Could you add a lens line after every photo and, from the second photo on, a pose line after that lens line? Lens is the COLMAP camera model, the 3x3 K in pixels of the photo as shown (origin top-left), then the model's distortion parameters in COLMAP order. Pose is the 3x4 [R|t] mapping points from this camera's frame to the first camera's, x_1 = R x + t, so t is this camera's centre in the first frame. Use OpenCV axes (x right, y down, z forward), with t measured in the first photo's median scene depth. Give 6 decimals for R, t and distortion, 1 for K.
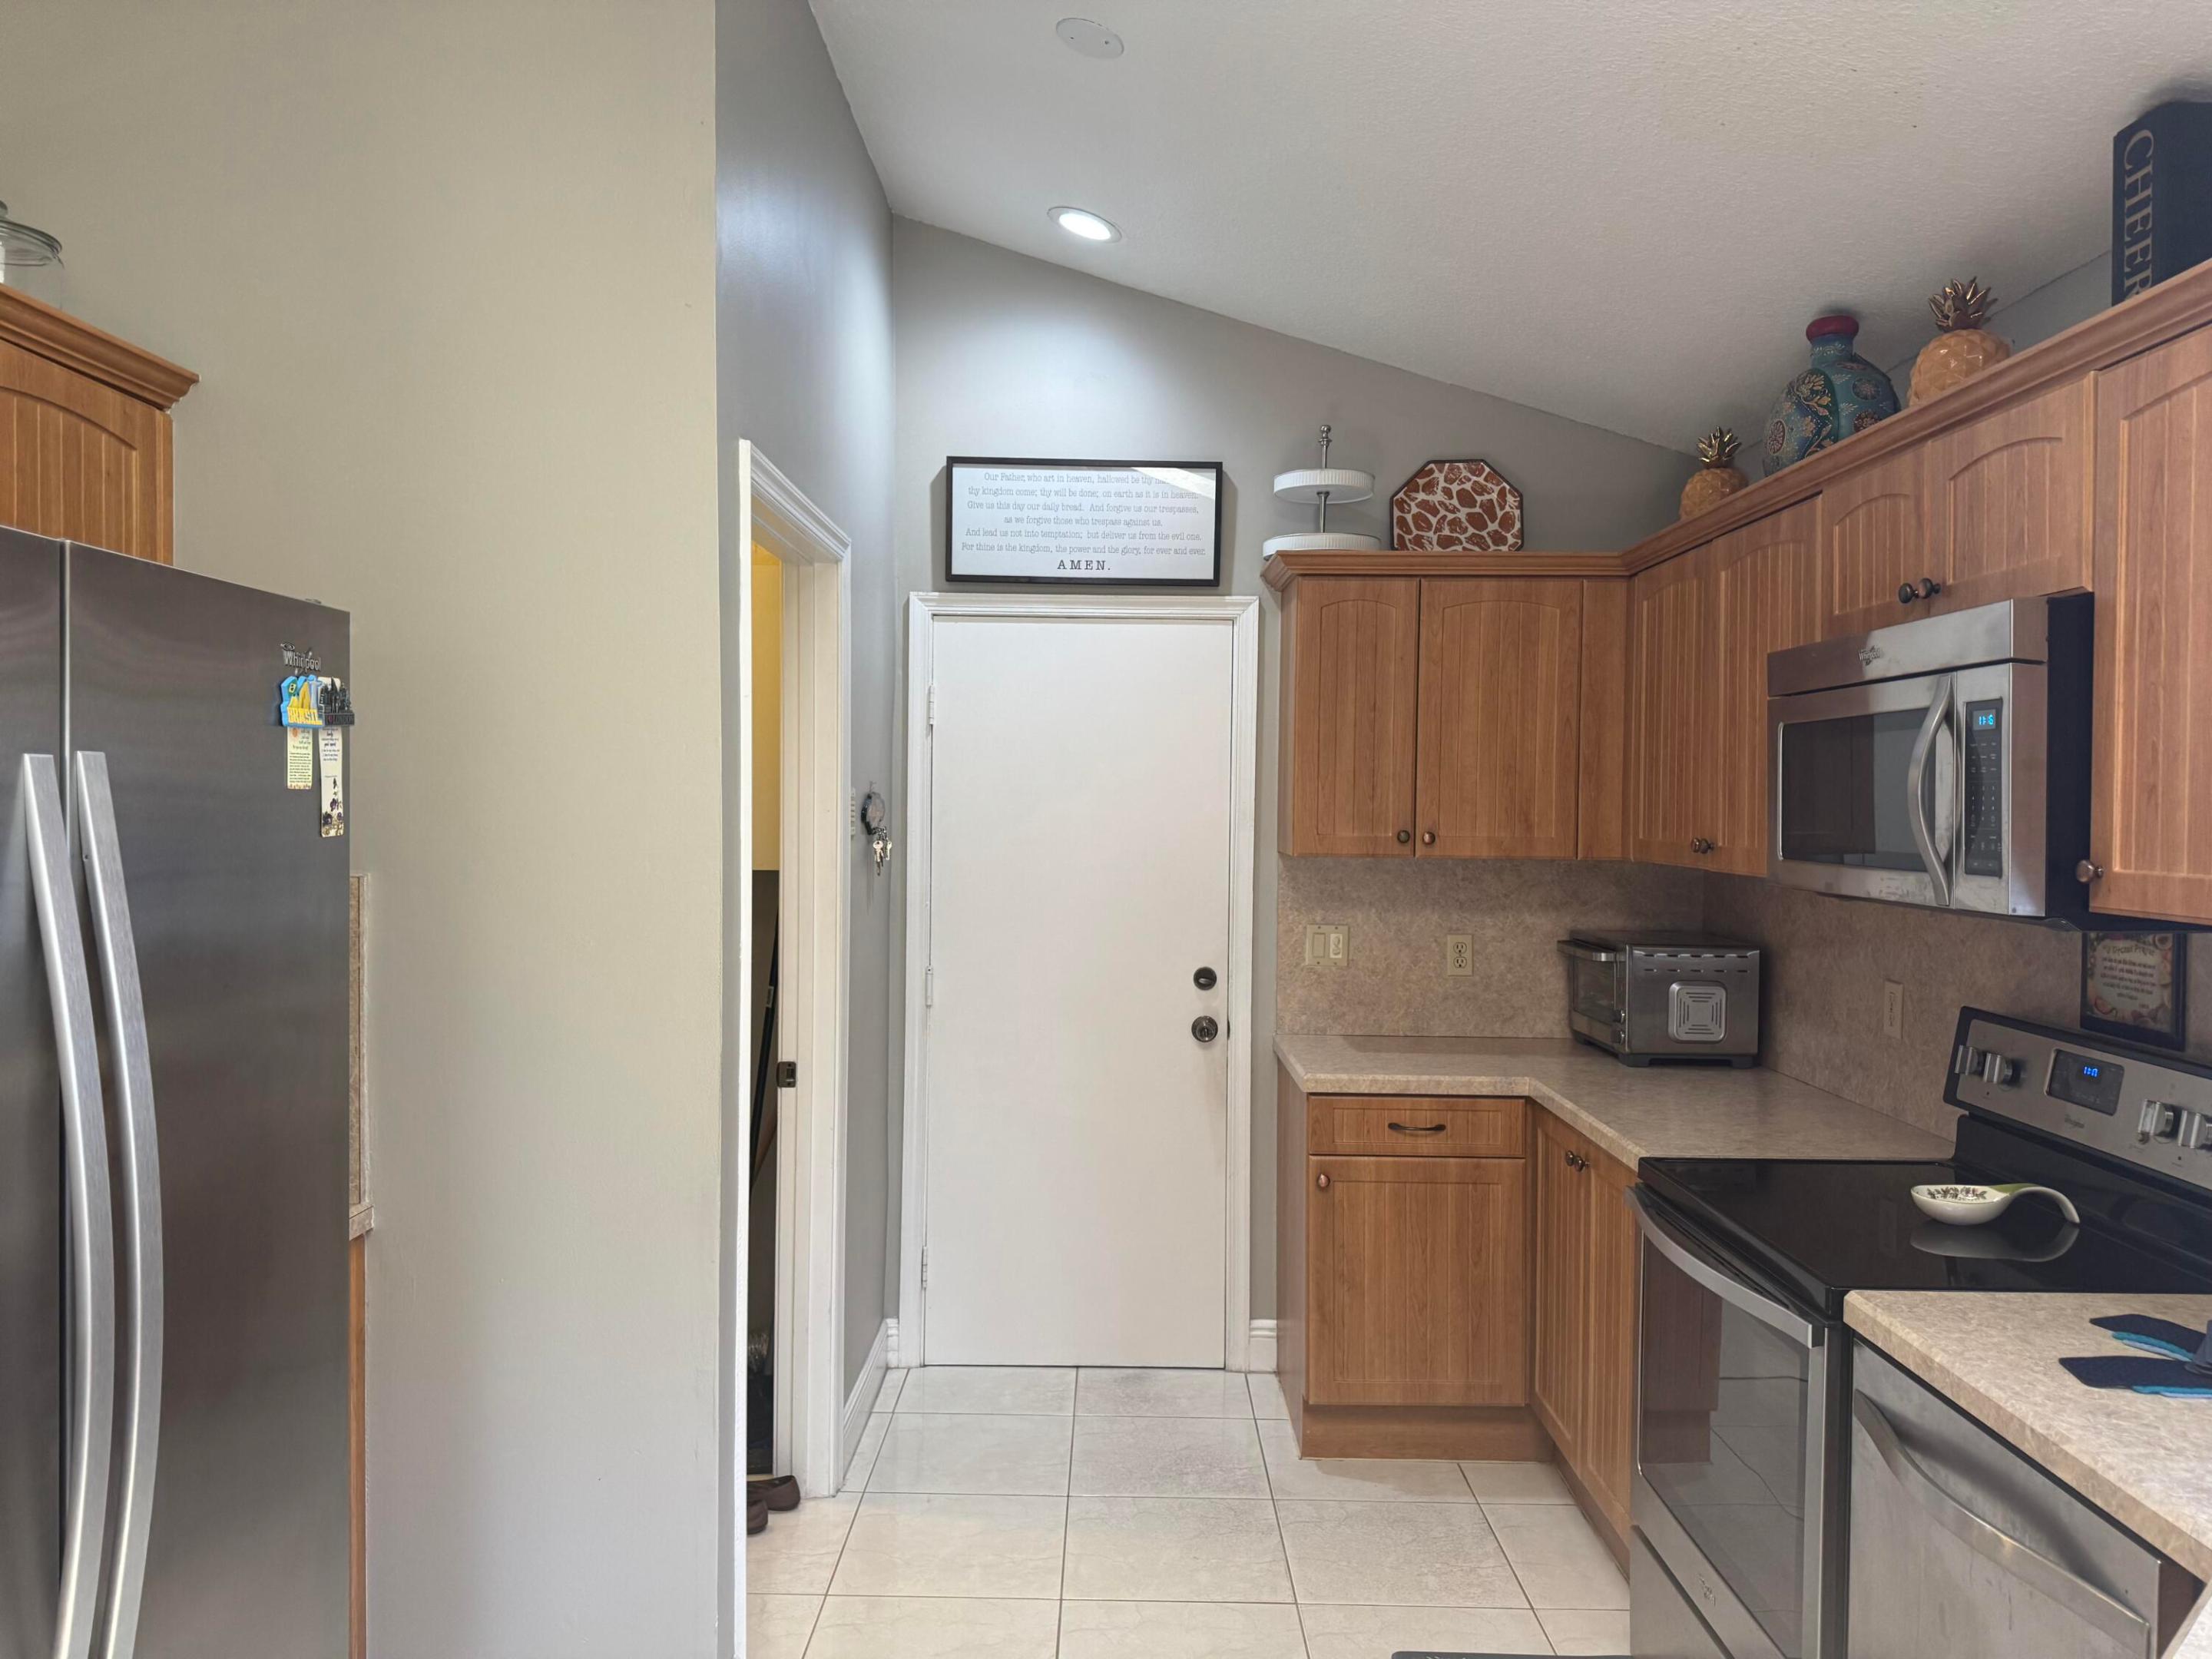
lens RADIAL K [[1602.5, 0, 1074.0], [0, 1602.5, 829.5], [0, 0, 1]] dist [0.057326, -0.045329]
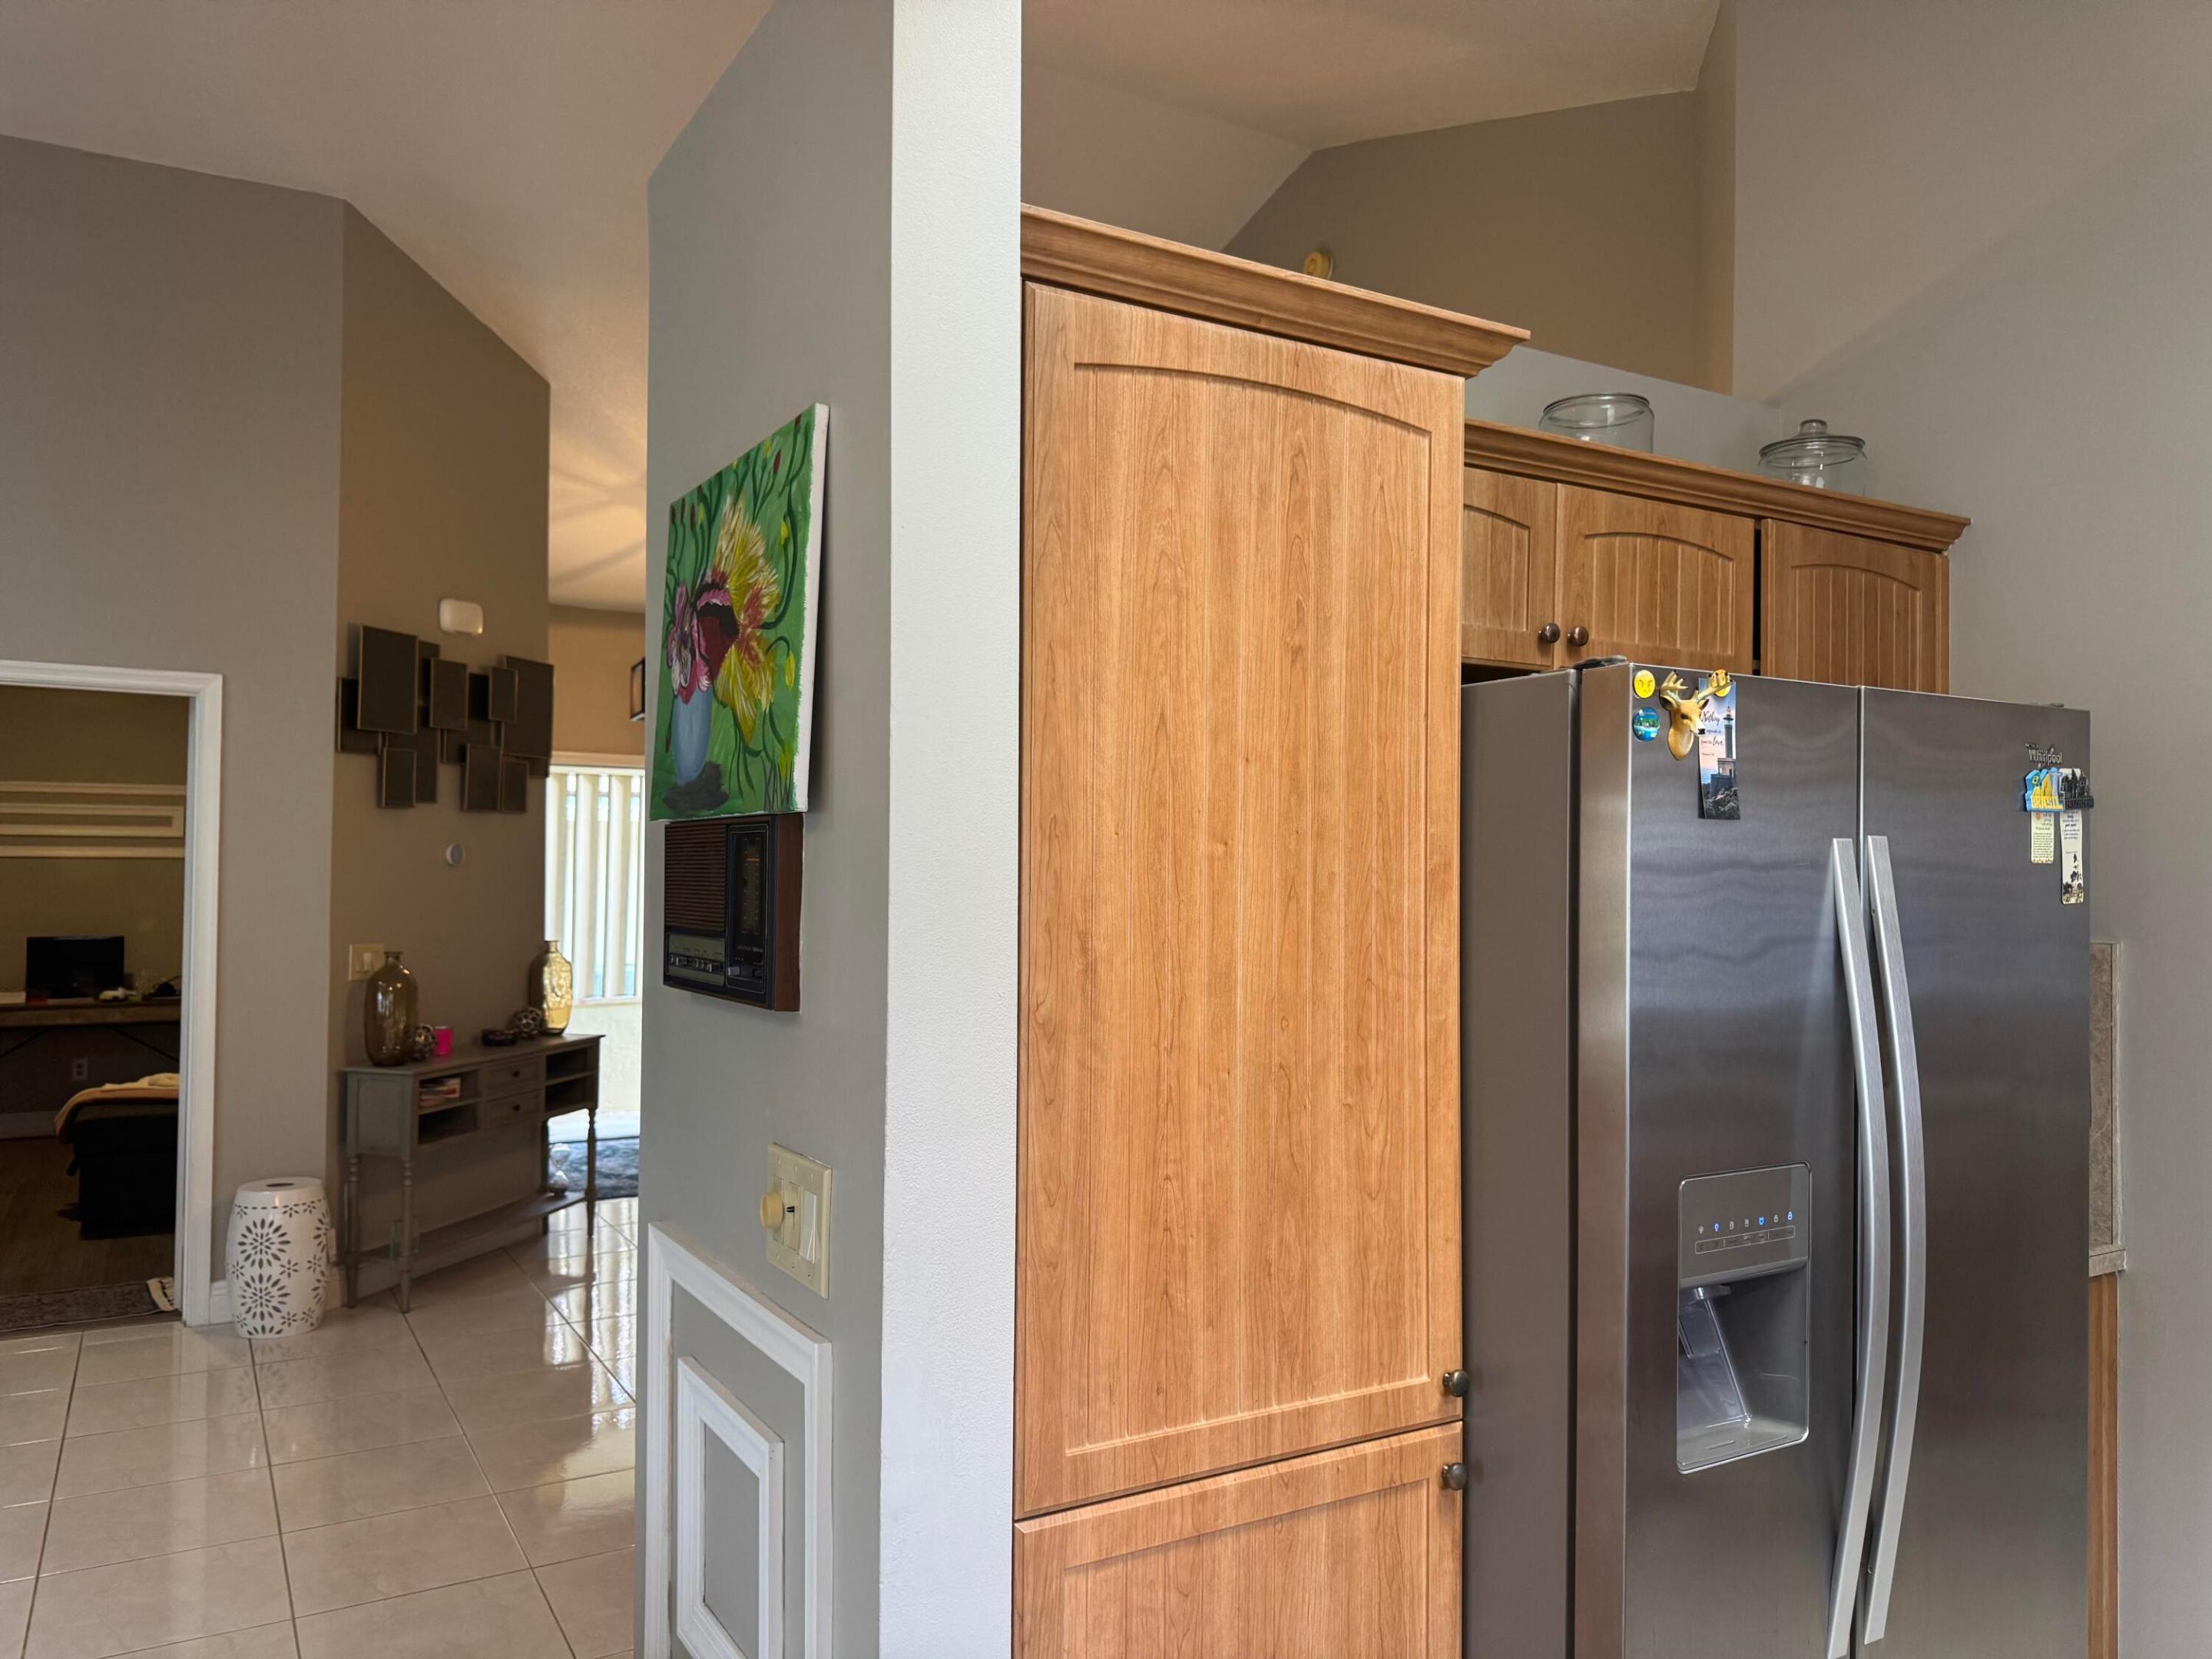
lens RADIAL K [[1573.4, 0, 1115.5], [0, 1573.4, 839.6], [0, 0, 1]] dist [0.040804, -0.058469]
pose [[0.541081, -0.015109, -0.840835, 0.099875], [-0.020681, 0.999297, -0.031265, 0.006192], [0.840716, 0.034307, 0.540388, -0.153957]]
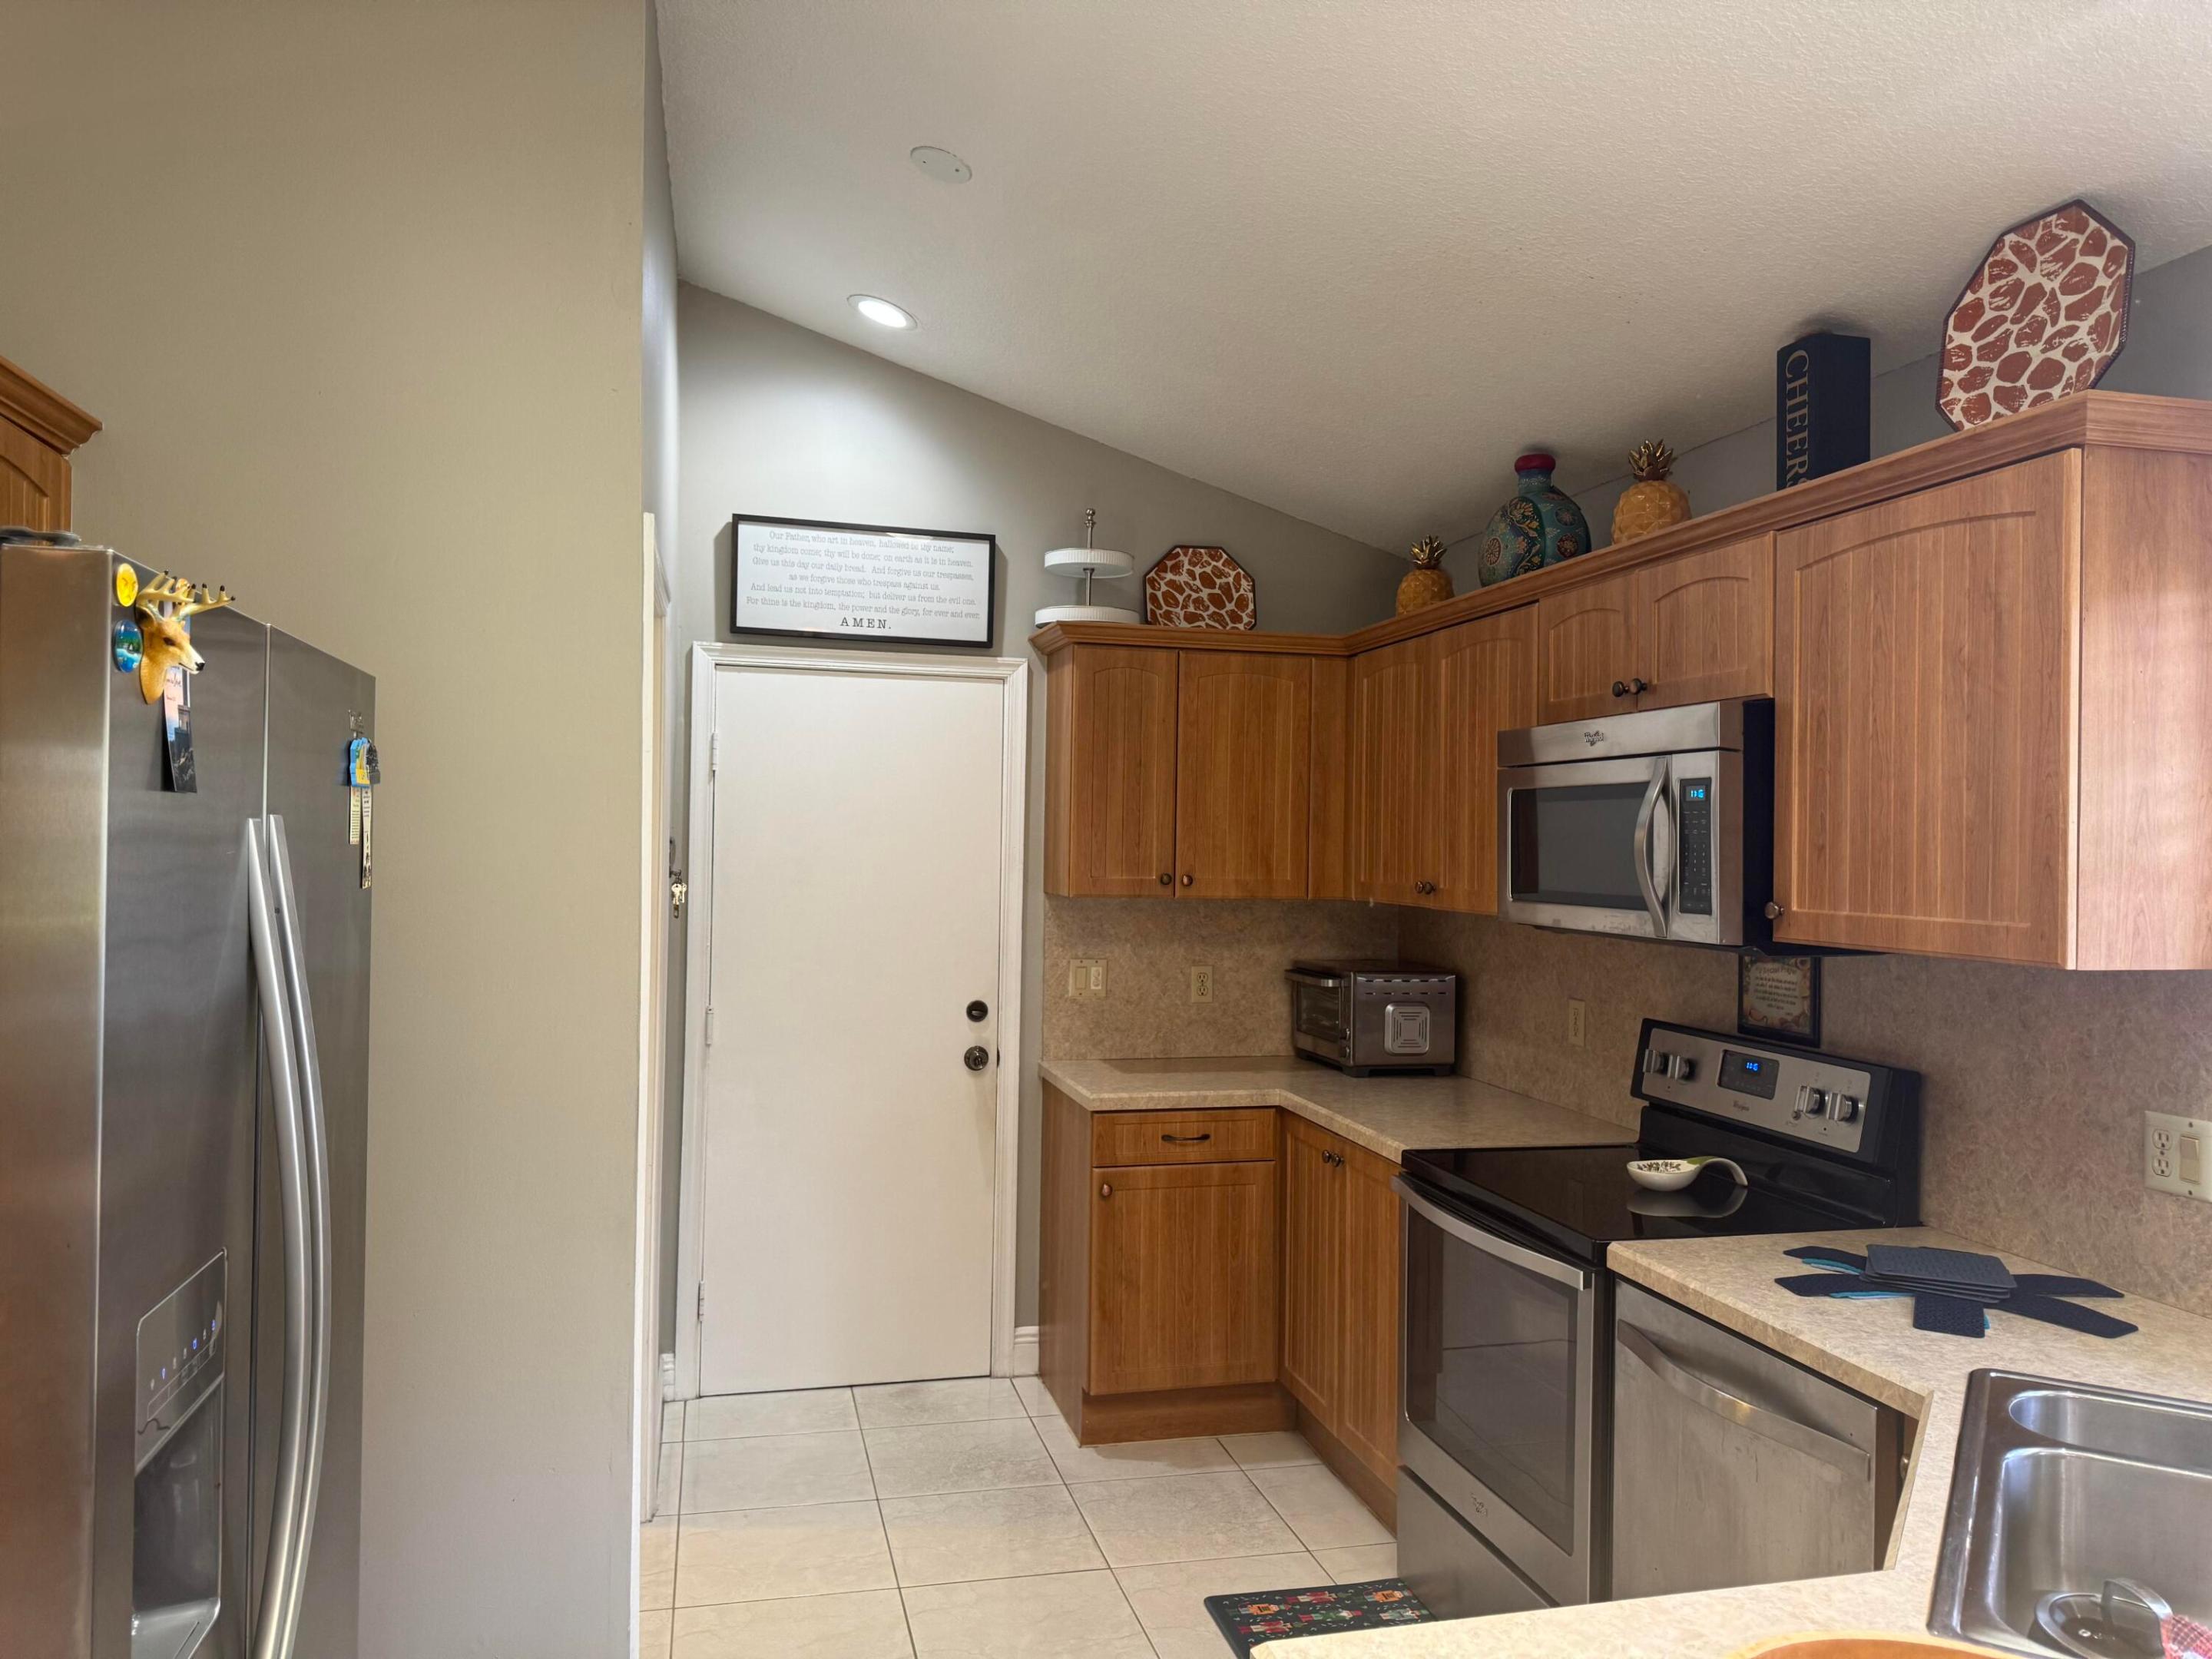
lens RADIAL K [[1578.5, 0, 1108.2], [0, 1578.5, 837.5], [0, 0, 1]] dist [0.119412, -0.182192]
pose [[0.969180, 0.006296, 0.246272, -0.184355], [-0.001820, 0.999829, -0.018397, -0.007390], [-0.246346, 0.017382, 0.969026, -0.105420]]
